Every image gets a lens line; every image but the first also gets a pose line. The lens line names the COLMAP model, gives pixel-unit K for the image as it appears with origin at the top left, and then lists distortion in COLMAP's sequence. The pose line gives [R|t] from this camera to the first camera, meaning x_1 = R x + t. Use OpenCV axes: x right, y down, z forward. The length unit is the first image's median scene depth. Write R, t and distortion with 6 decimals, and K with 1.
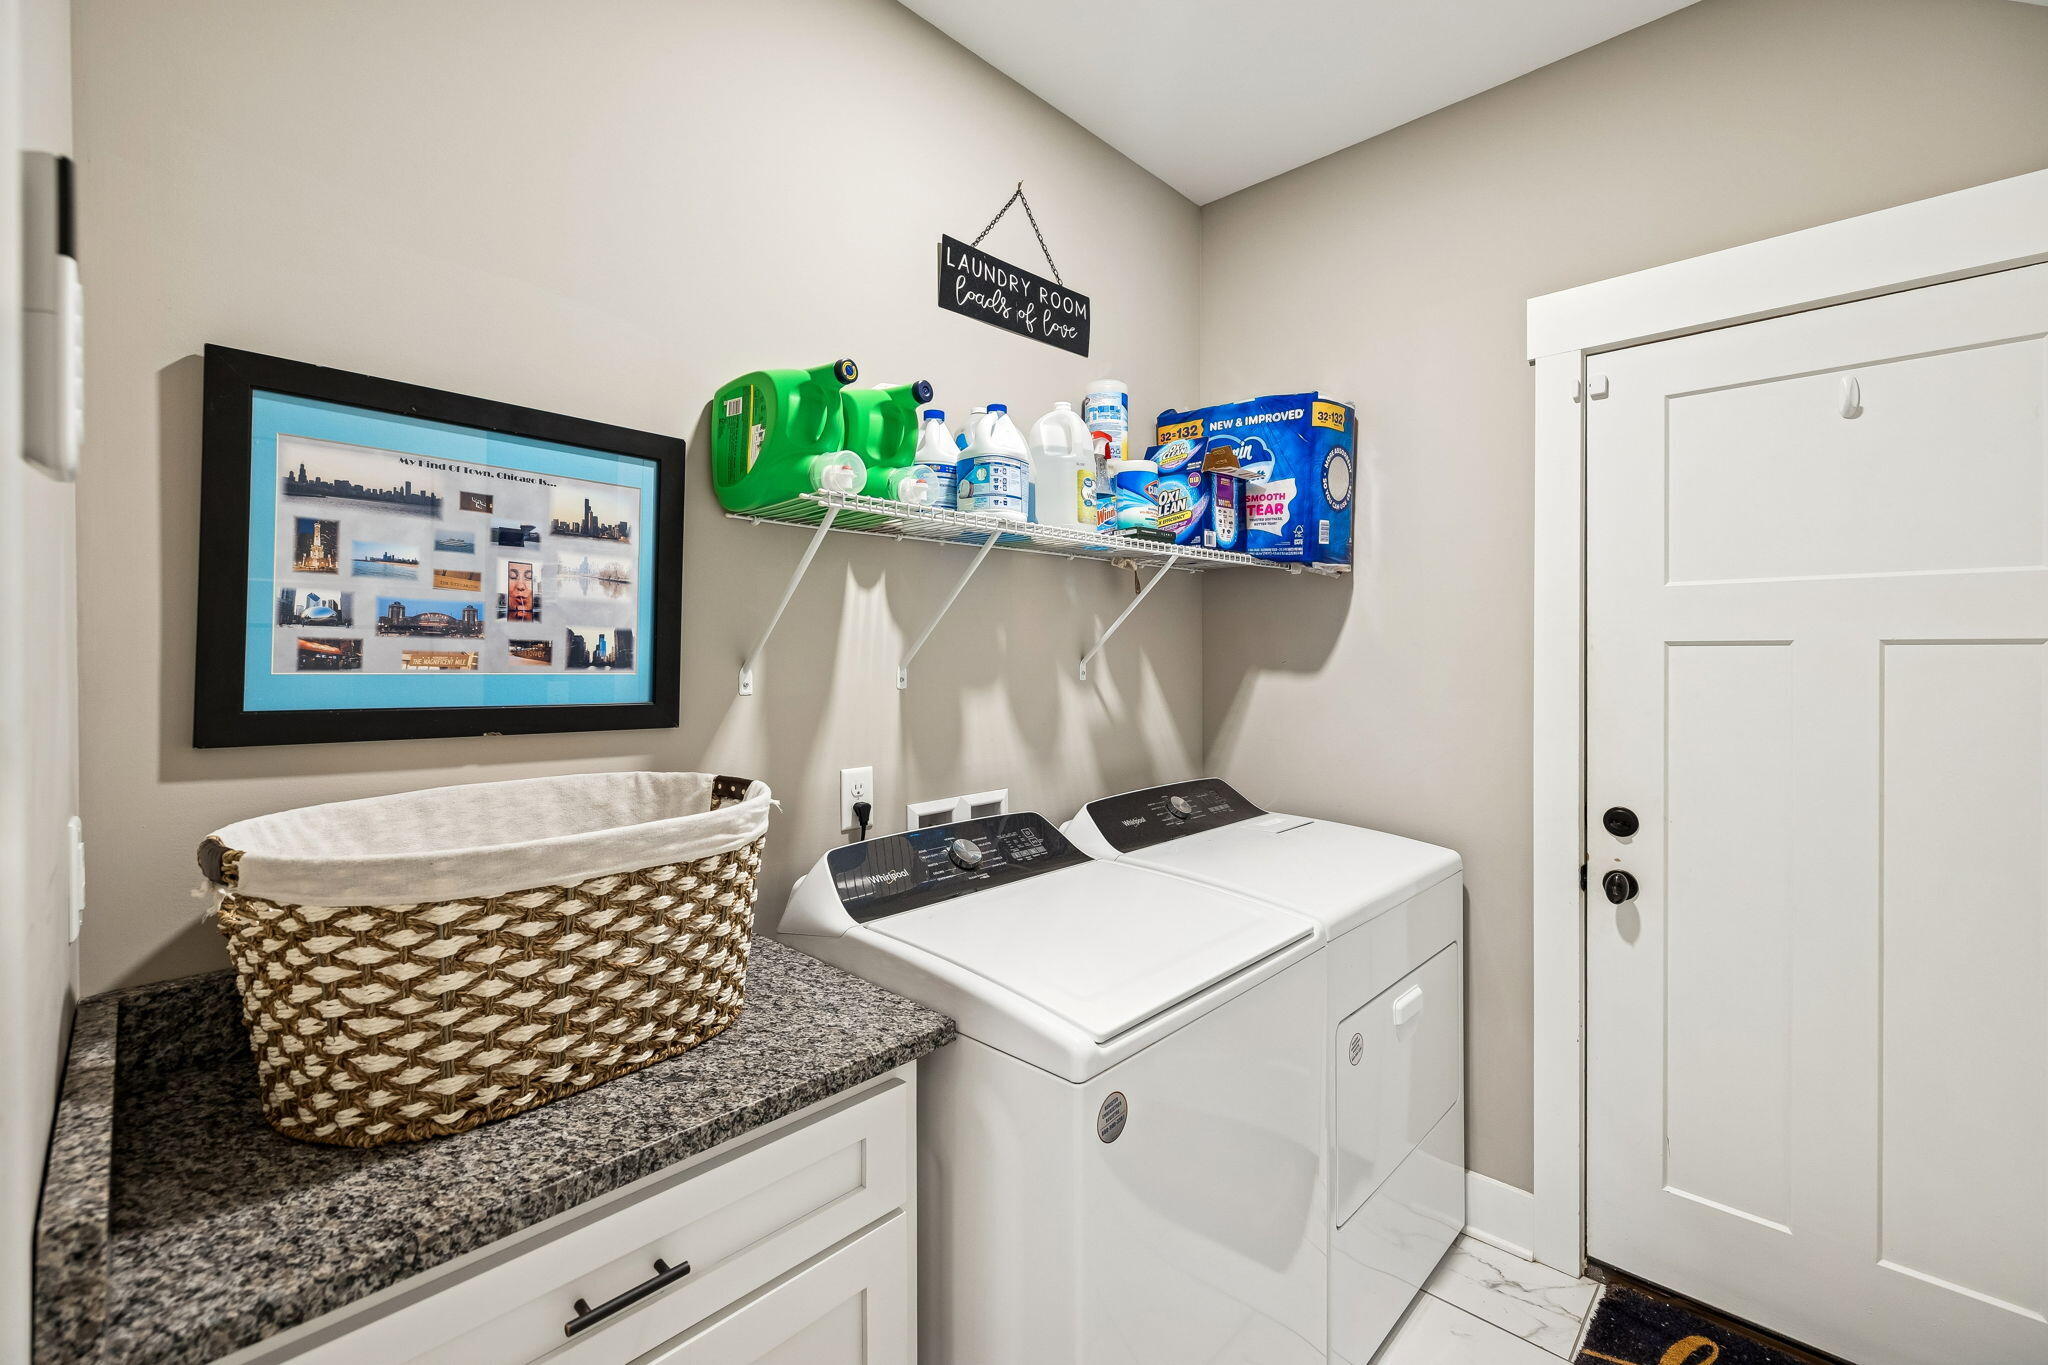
lens RADIAL K [[848.2, 0, 1021.7], [0, 848.2, 661.2], [0, 0, 1]] dist [-0.001749, -0.000605]
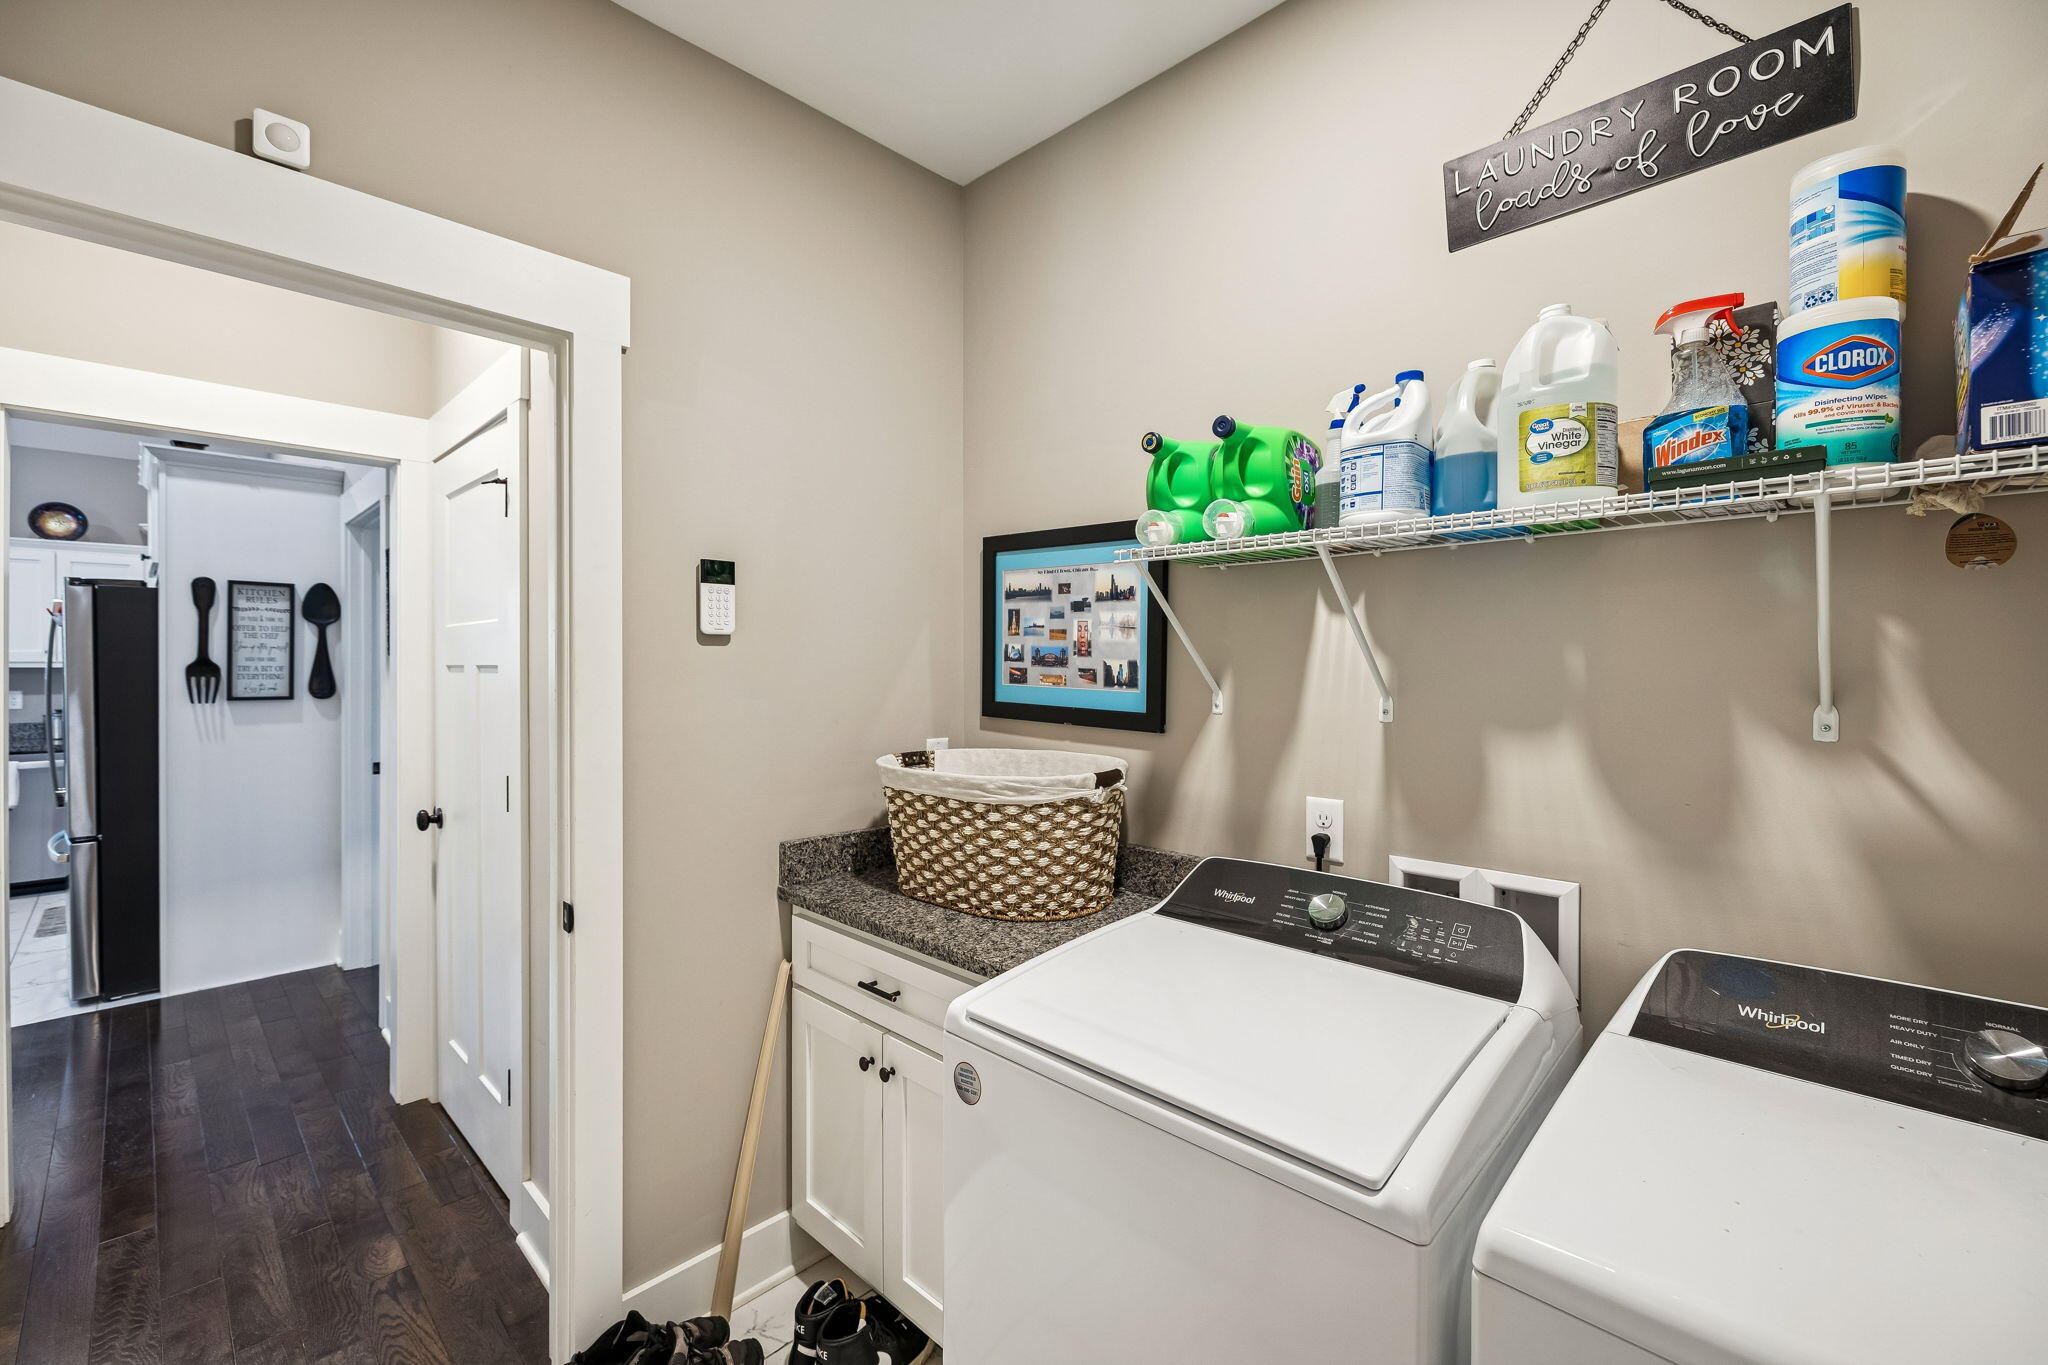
lens RADIAL K [[848.2, 0, 1021.0], [0, 848.2, 671.5], [0, 0, 1]] dist [-0.001749, -0.000605]
pose [[0.007801, 0.017084, -0.999824, 1.030664], [-0.007744, 0.999825, 0.017024, -0.045214], [0.999940, 0.007610, 0.007932, 0.854588]]
